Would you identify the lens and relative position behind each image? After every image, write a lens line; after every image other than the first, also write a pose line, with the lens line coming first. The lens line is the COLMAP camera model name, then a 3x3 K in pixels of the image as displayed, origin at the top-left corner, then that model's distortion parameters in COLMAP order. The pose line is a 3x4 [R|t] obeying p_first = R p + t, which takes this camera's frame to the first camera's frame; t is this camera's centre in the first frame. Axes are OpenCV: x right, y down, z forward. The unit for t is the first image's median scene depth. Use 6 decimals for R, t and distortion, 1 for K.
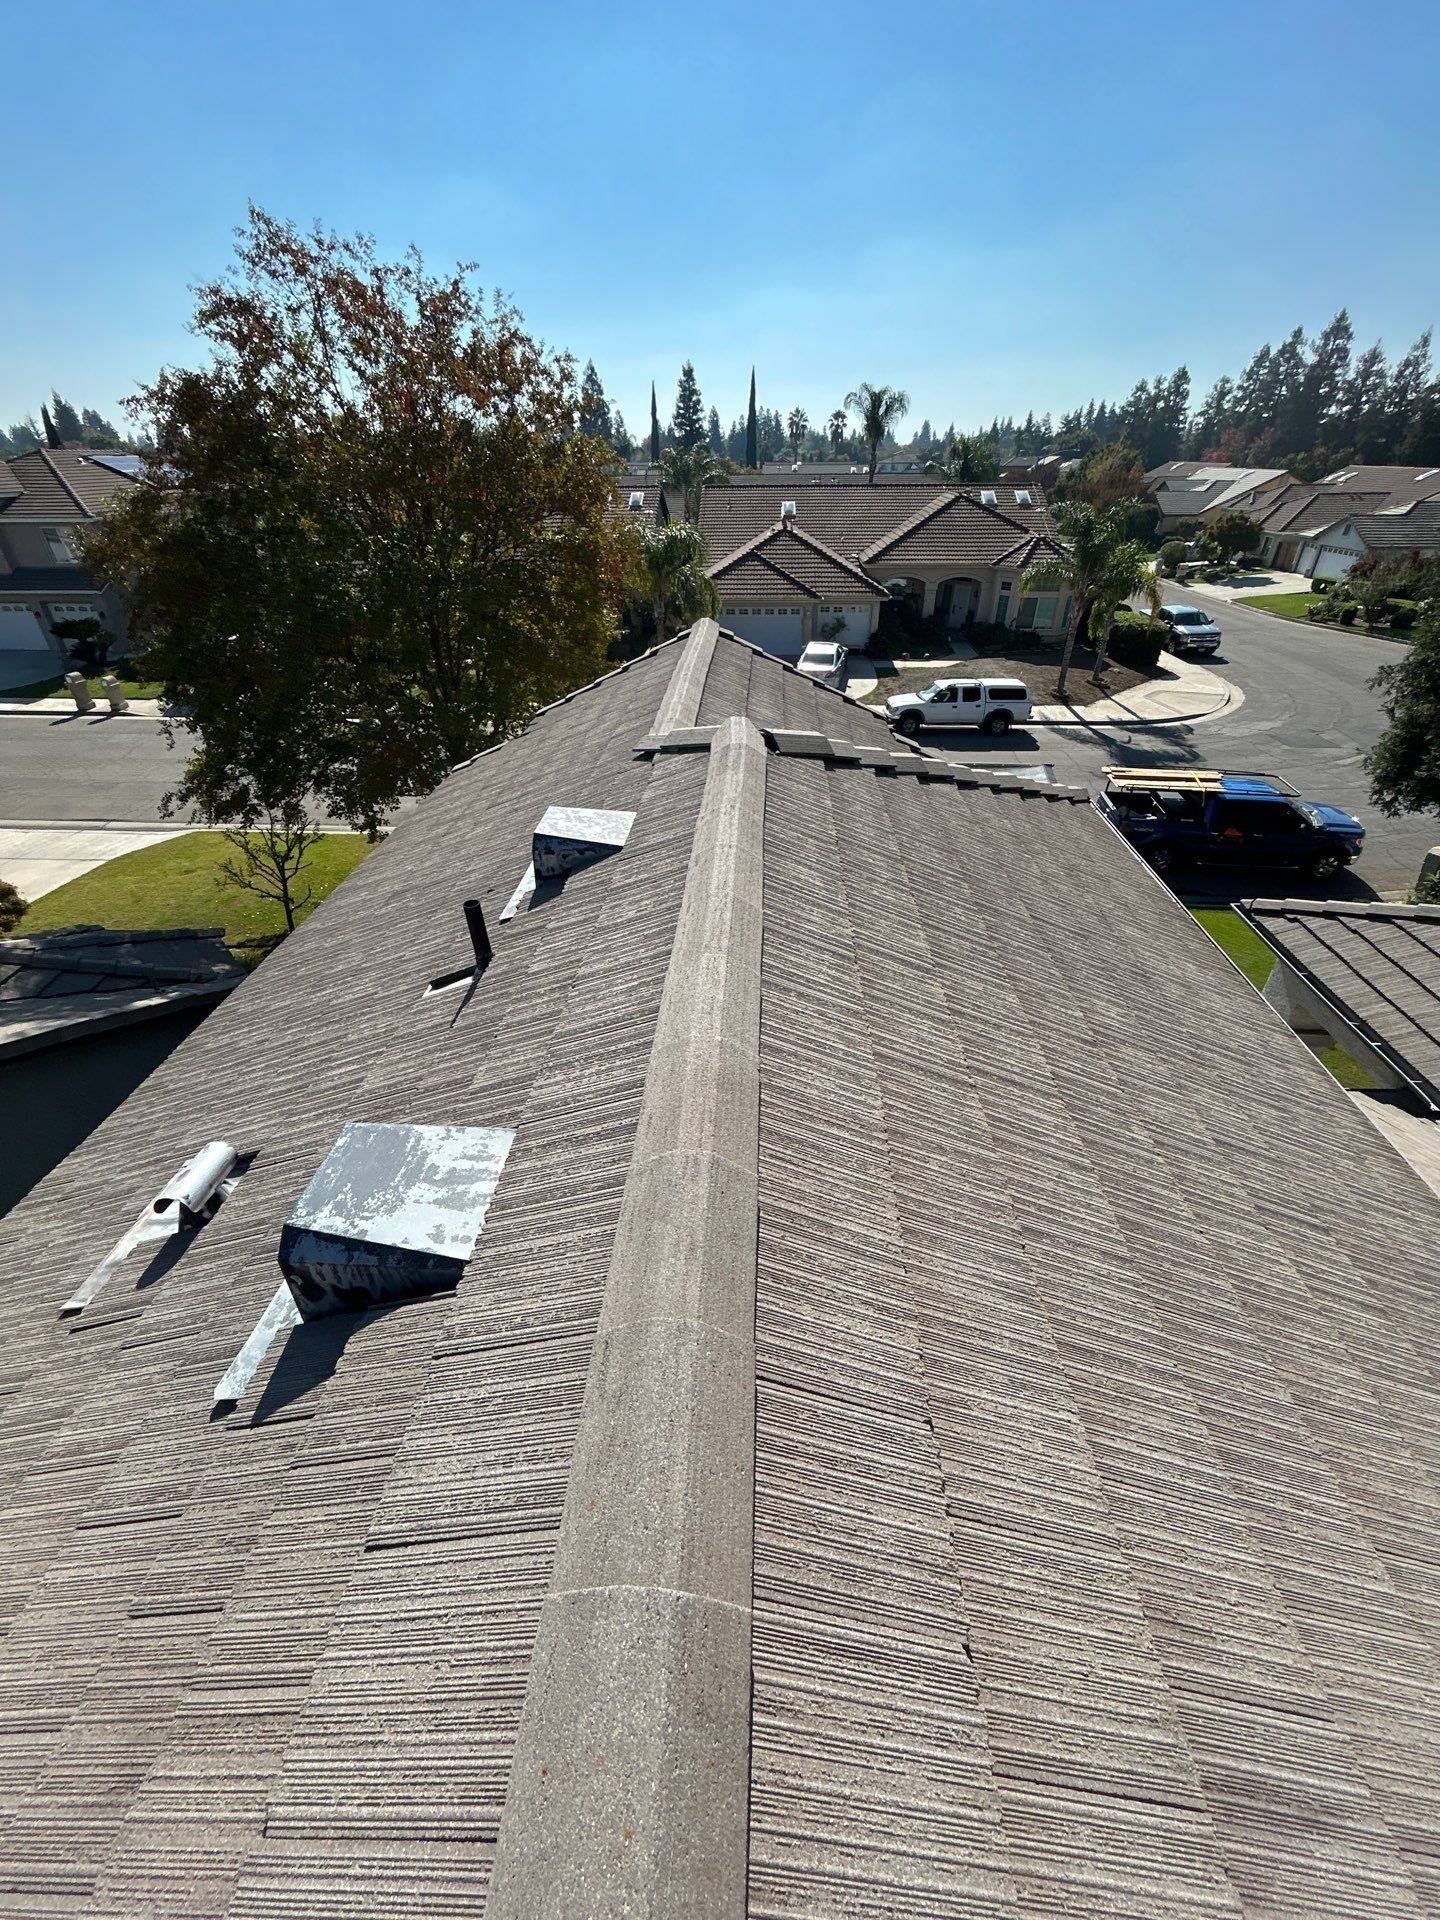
lens RADIAL K [[771.5, 0, 720.0], [0, 771.5, 960.0], [0, 0, 1]] dist [0.002447, -0.000796]
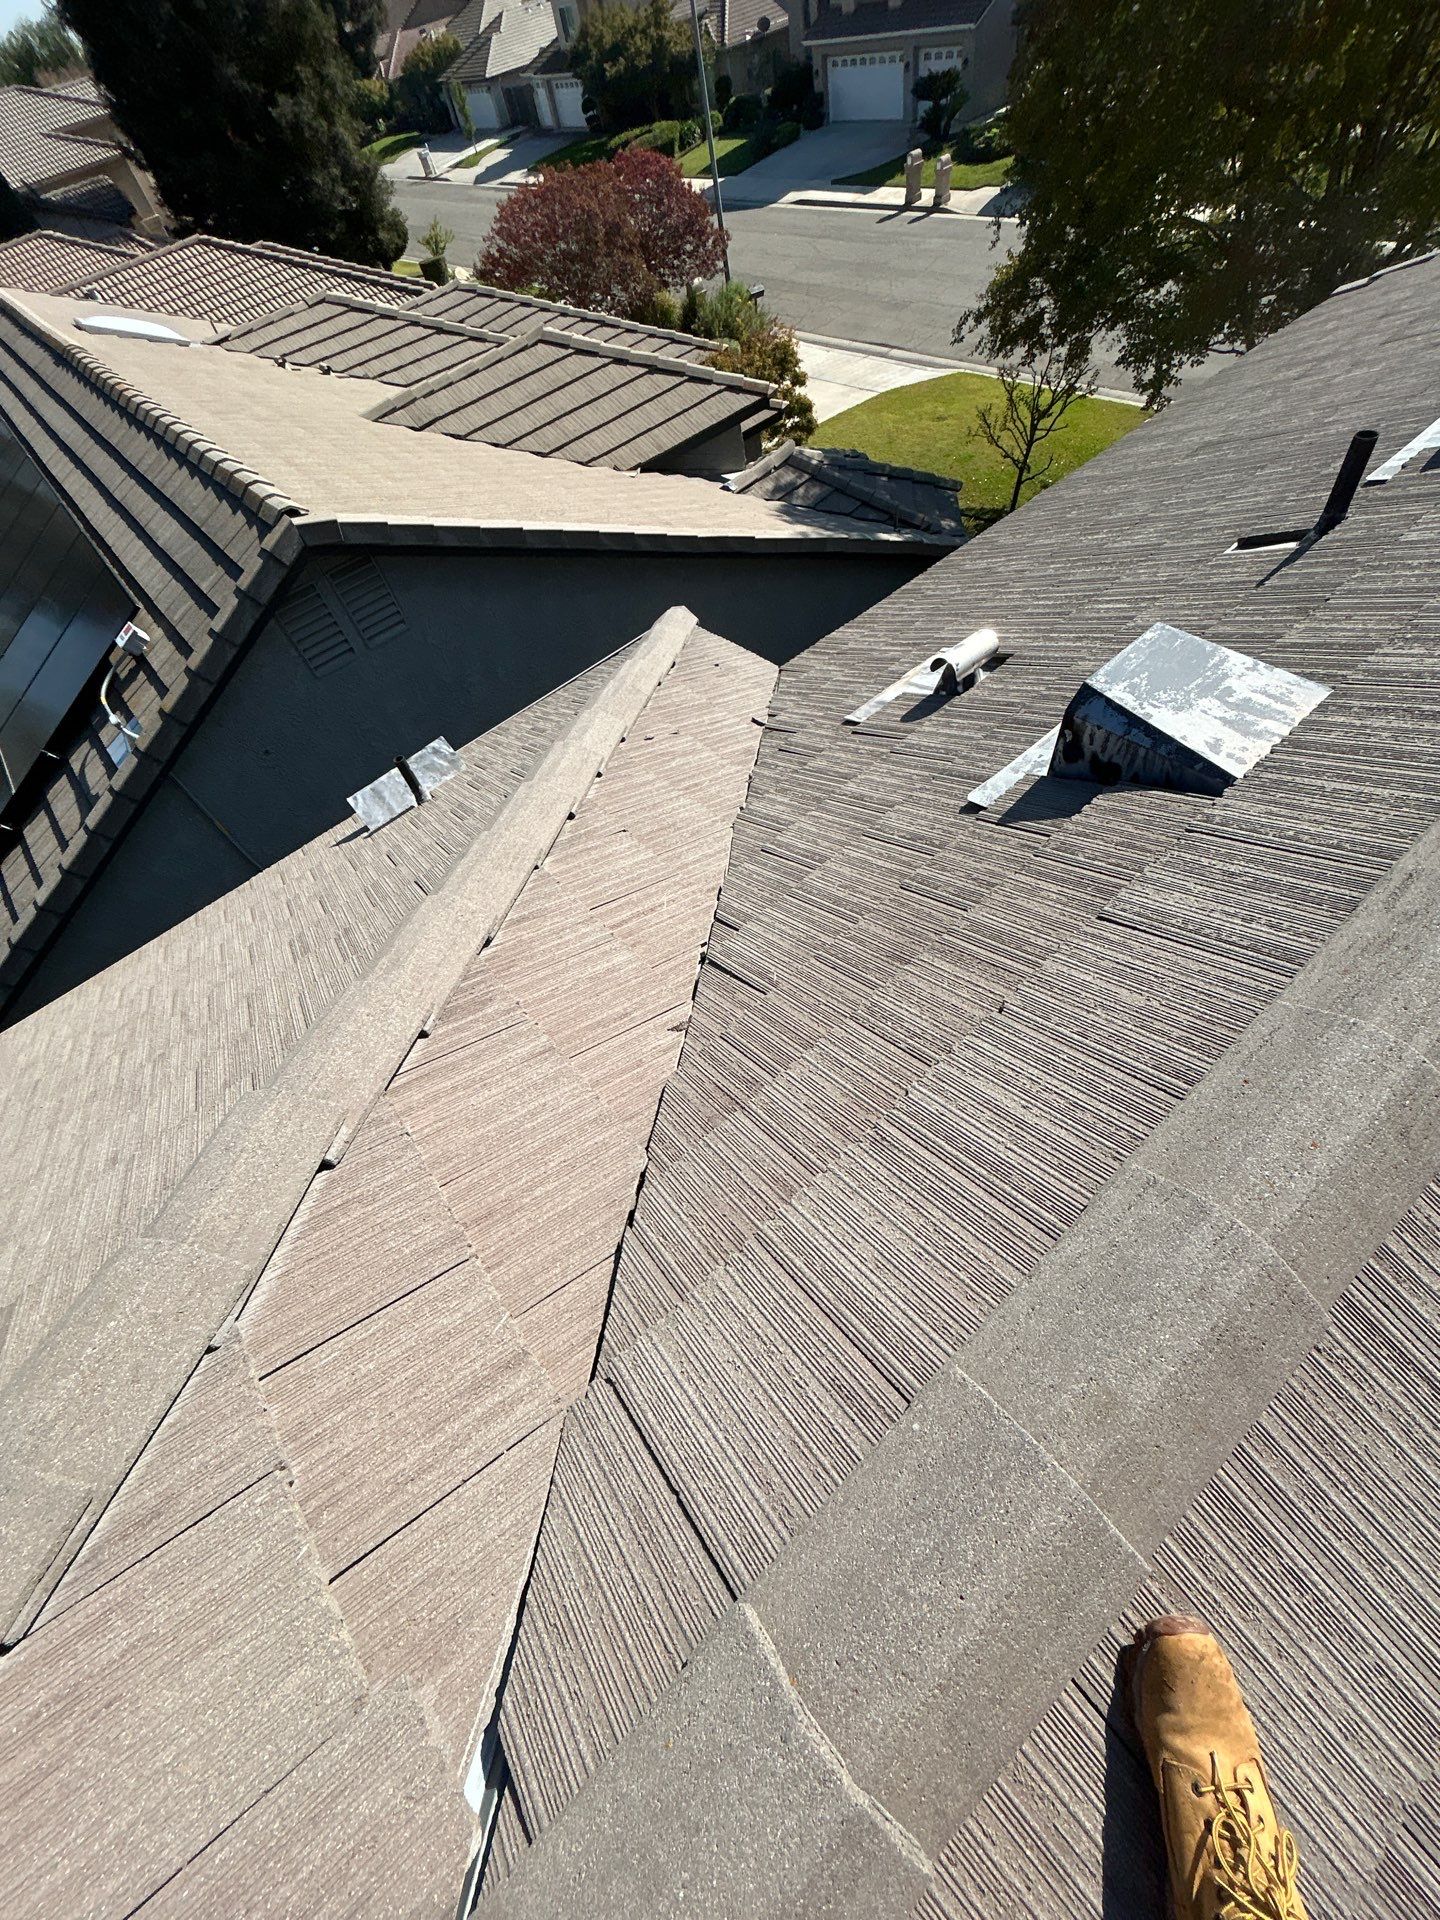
lens RADIAL K [[771.5, 0, 720.0], [0, 771.5, 960.0], [0, 0, 1]] dist [0.002447, -0.000796]
pose [[0.676213, 0.531940, -0.509681, -0.063493], [-0.259714, 0.819550, 0.510770, 0.109151], [0.689408, -0.213018, 0.692343, -0.100091]]
